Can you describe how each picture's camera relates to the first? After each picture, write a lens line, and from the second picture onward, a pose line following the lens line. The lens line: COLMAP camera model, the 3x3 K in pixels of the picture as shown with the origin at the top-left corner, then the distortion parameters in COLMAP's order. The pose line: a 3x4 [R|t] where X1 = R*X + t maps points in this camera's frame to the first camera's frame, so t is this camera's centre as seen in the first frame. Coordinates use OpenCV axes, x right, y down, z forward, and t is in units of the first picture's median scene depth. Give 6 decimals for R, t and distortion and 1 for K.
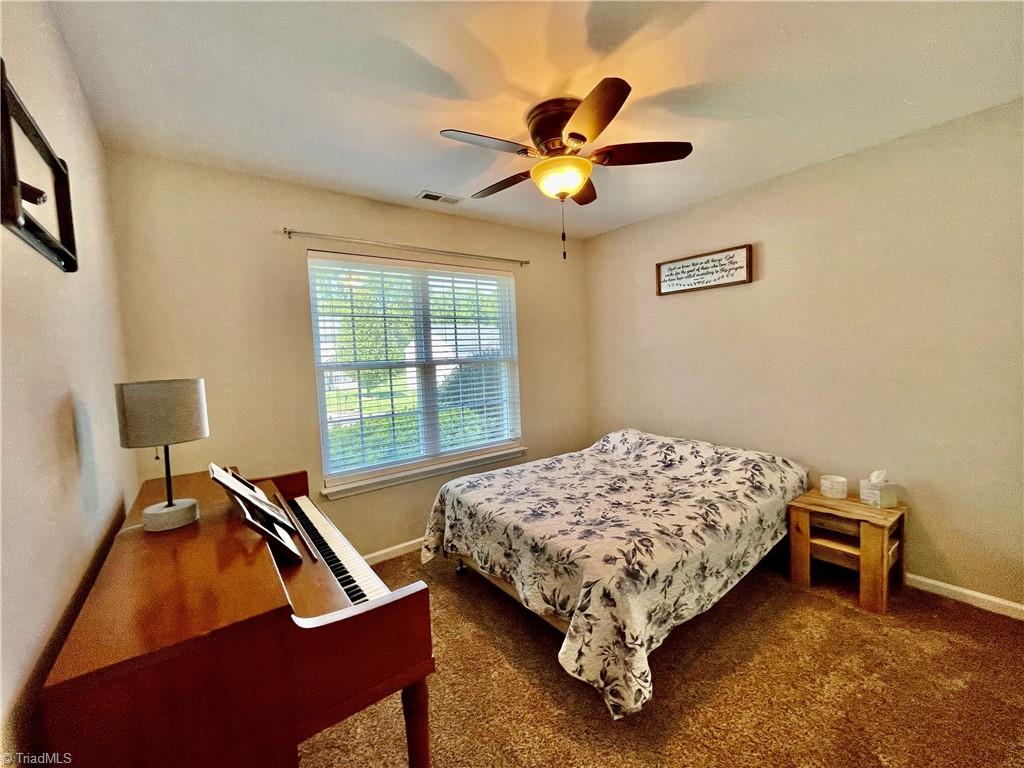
lens RADIAL K [[418.4, 0, 514.2], [0, 418.4, 381.6], [0, 0, 1]] dist [0.000139, -0.000012]
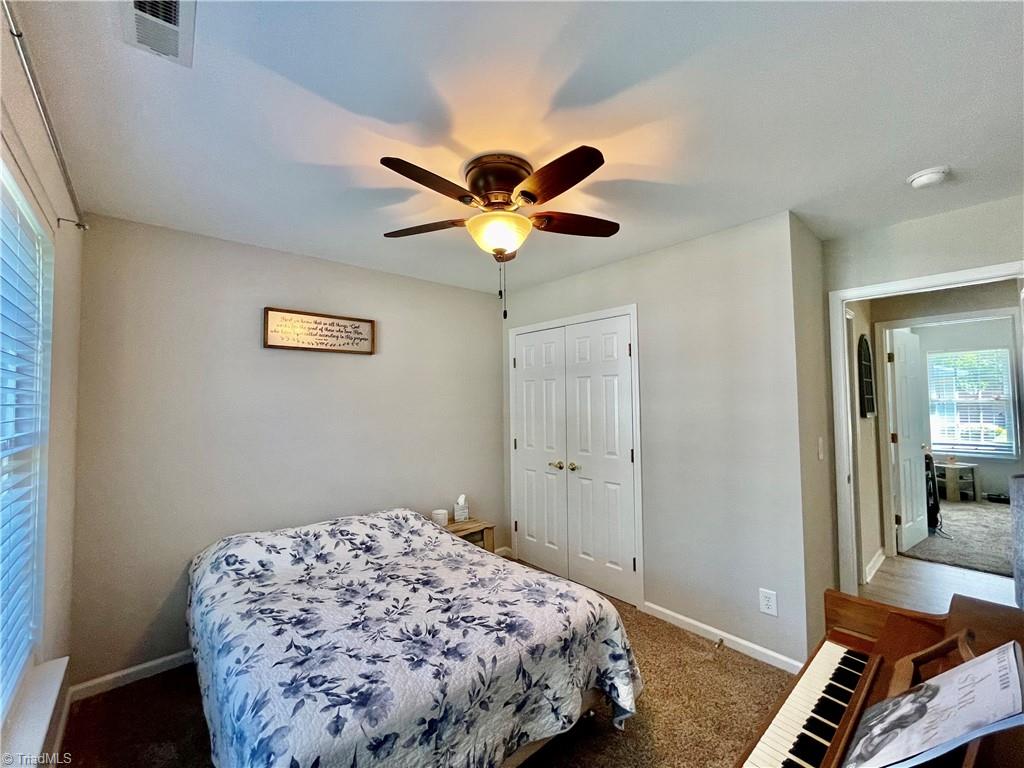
lens RADIAL K [[418.4, 0, 514.2], [0, 418.4, 381.6], [0, 0, 1]] dist [0.000139, -0.000012]
pose [[-0.065526, 0.078433, 0.994764, -0.565518], [0.082265, 0.993937, -0.072949, -0.060603], [-0.994454, 0.077054, -0.071581, 0.752656]]
